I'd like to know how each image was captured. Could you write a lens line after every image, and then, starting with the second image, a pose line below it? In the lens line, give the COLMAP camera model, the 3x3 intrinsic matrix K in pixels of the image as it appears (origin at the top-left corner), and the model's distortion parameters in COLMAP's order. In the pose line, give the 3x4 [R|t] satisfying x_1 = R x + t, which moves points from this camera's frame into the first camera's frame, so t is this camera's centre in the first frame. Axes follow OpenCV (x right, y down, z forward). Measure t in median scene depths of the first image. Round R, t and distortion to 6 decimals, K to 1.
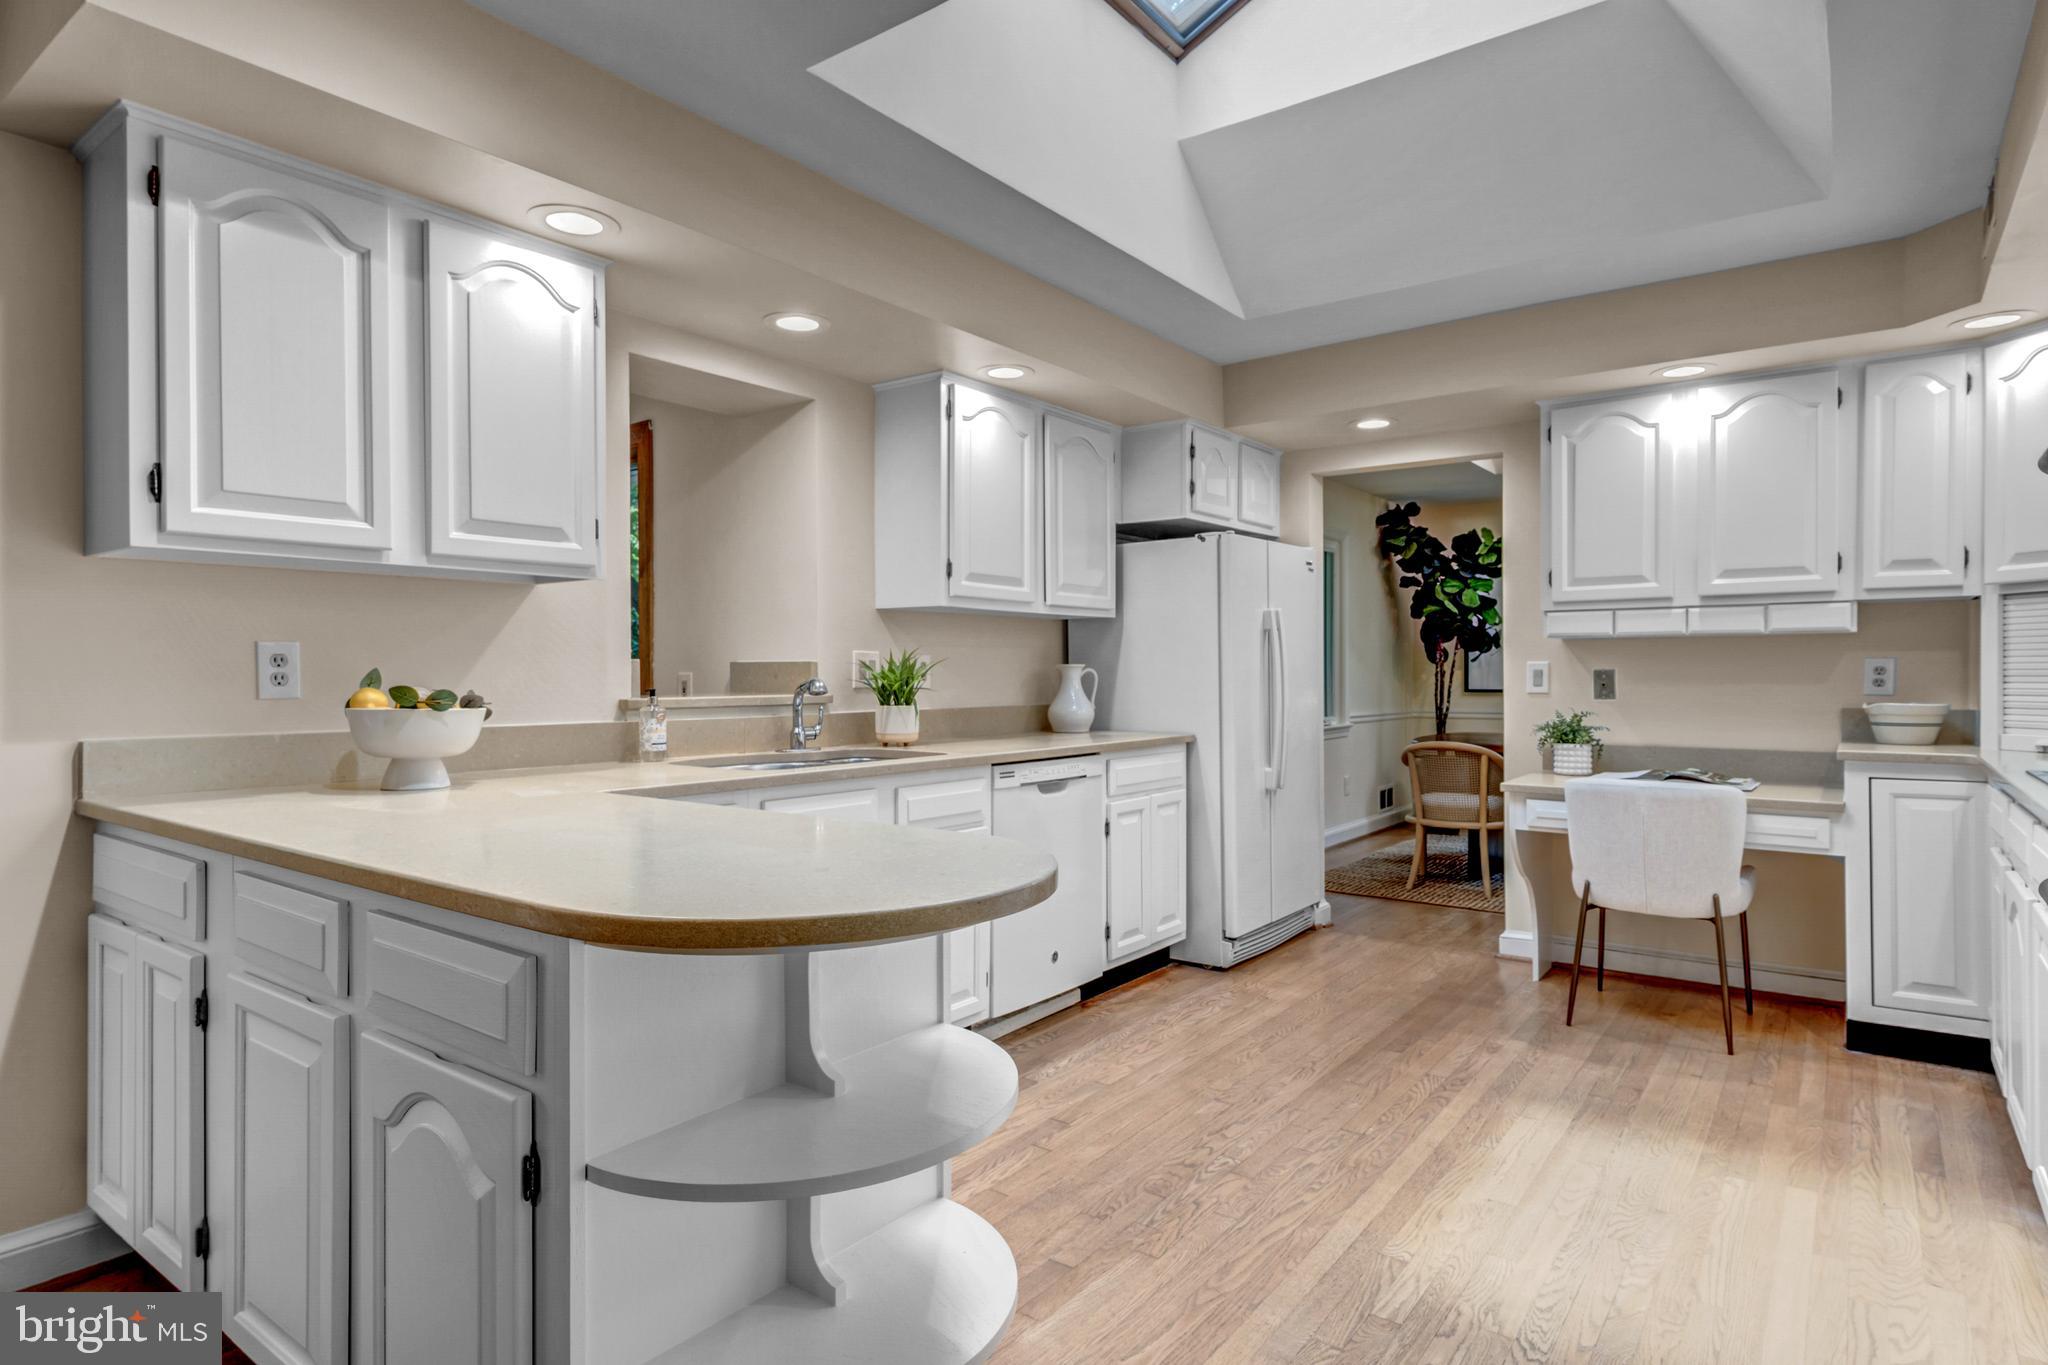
lens RADIAL K [[1112.3, 0, 1023.2], [0, 1112.3, 677.5], [0, 0, 1]] dist [0.000834, 0.000248]
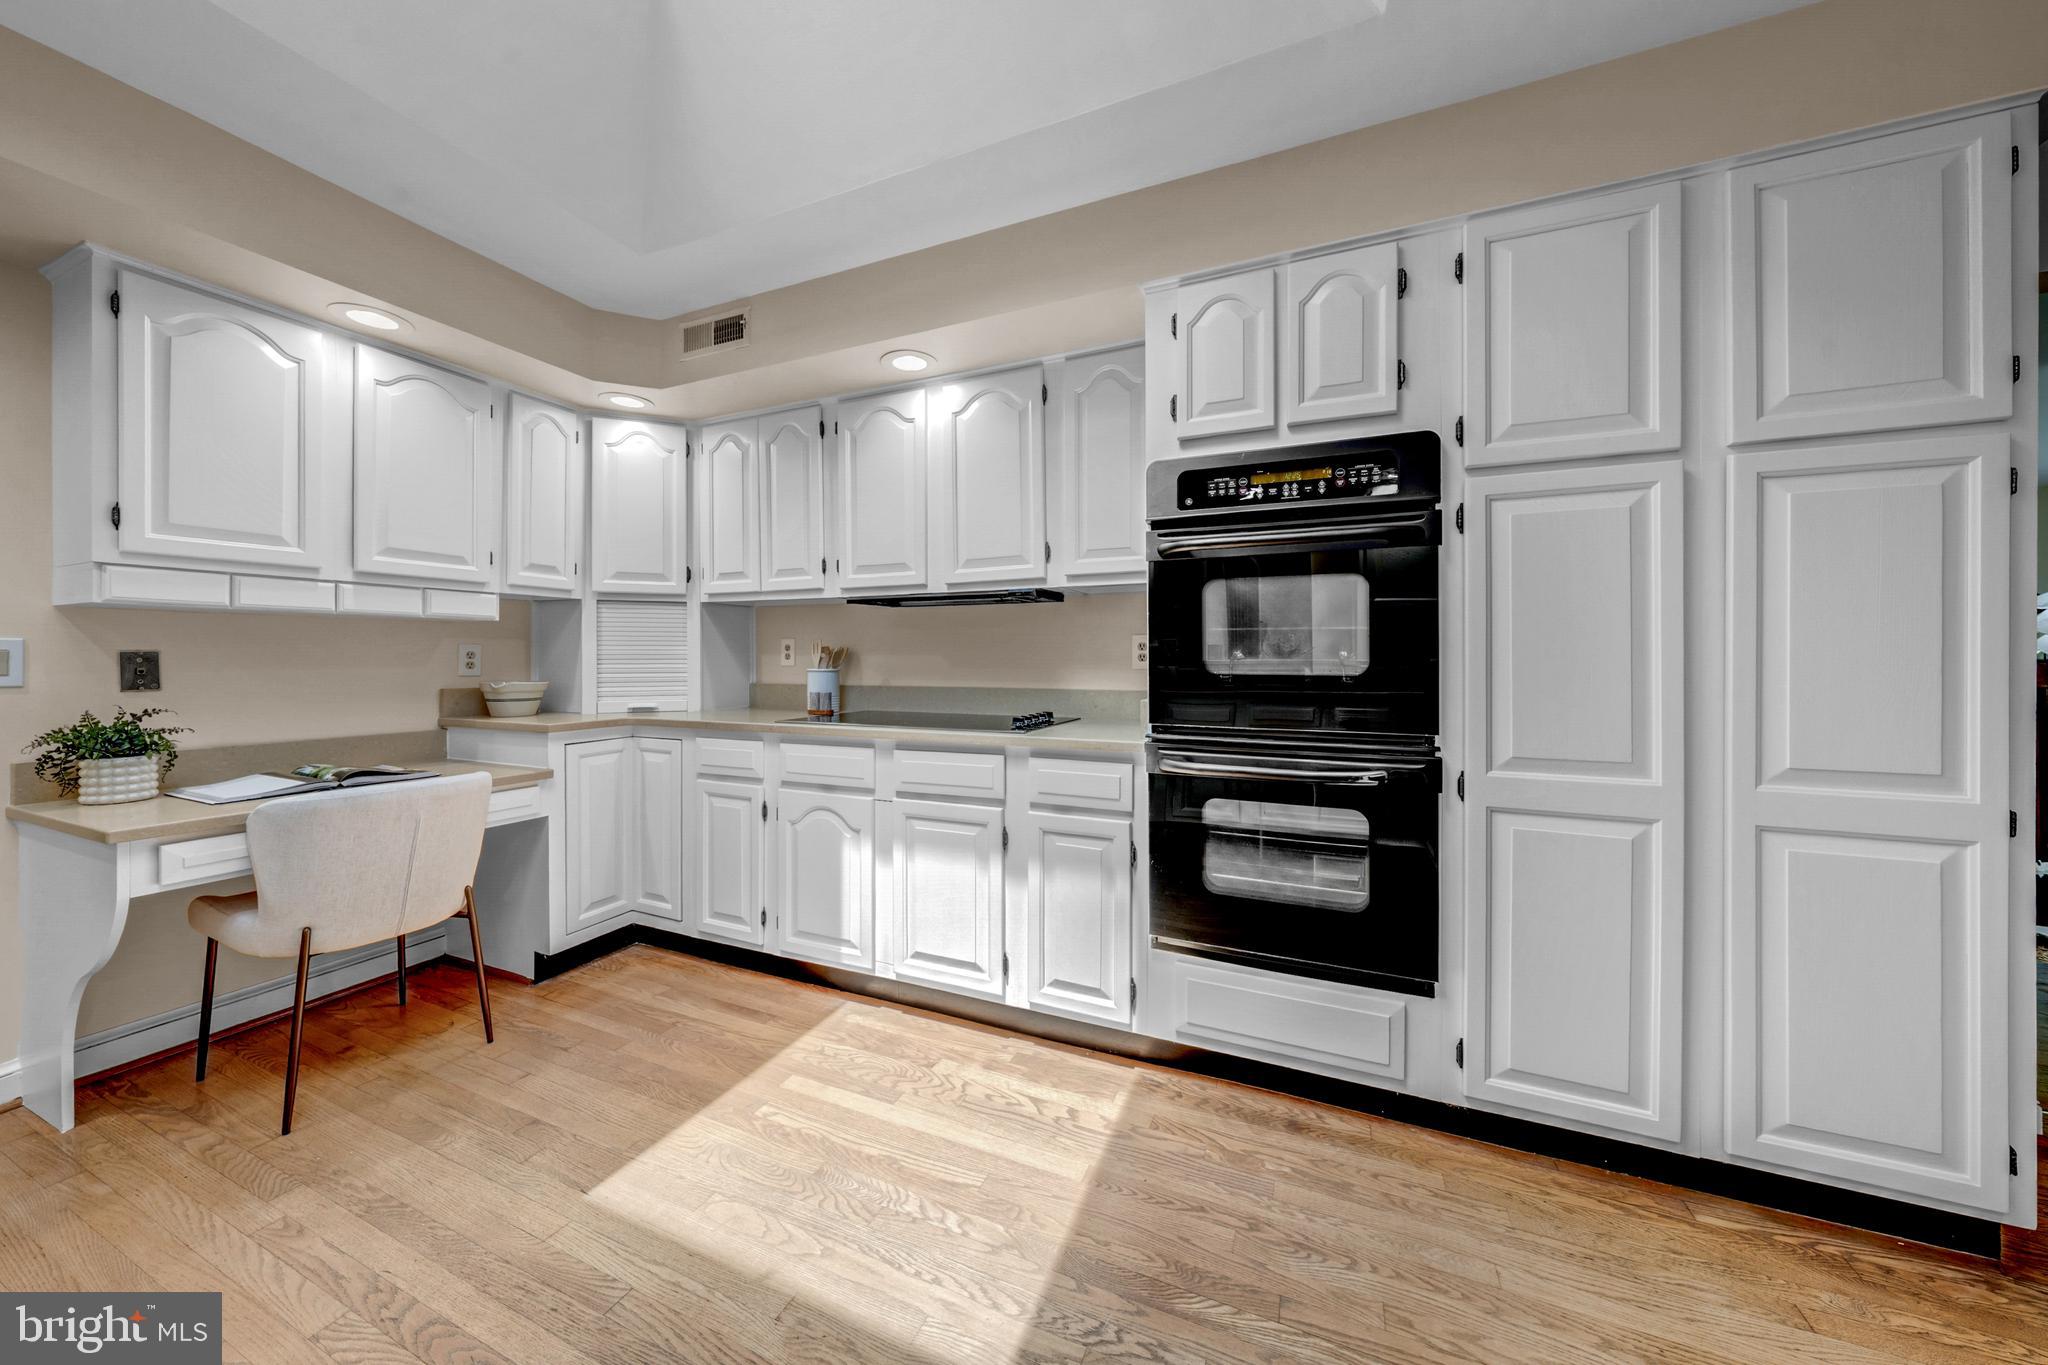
lens RADIAL K [[700.7, 0, 1015.1], [0, 700.7, 654.1], [0, 0, 1]] dist [-0.000967, -0.000149]
pose [[-0.225386, 0.007897, 0.974238, -0.074877], [0.003594, 0.999967, -0.007274, 0.000233], [-0.974263, 0.001862, -0.225407, 0.655234]]
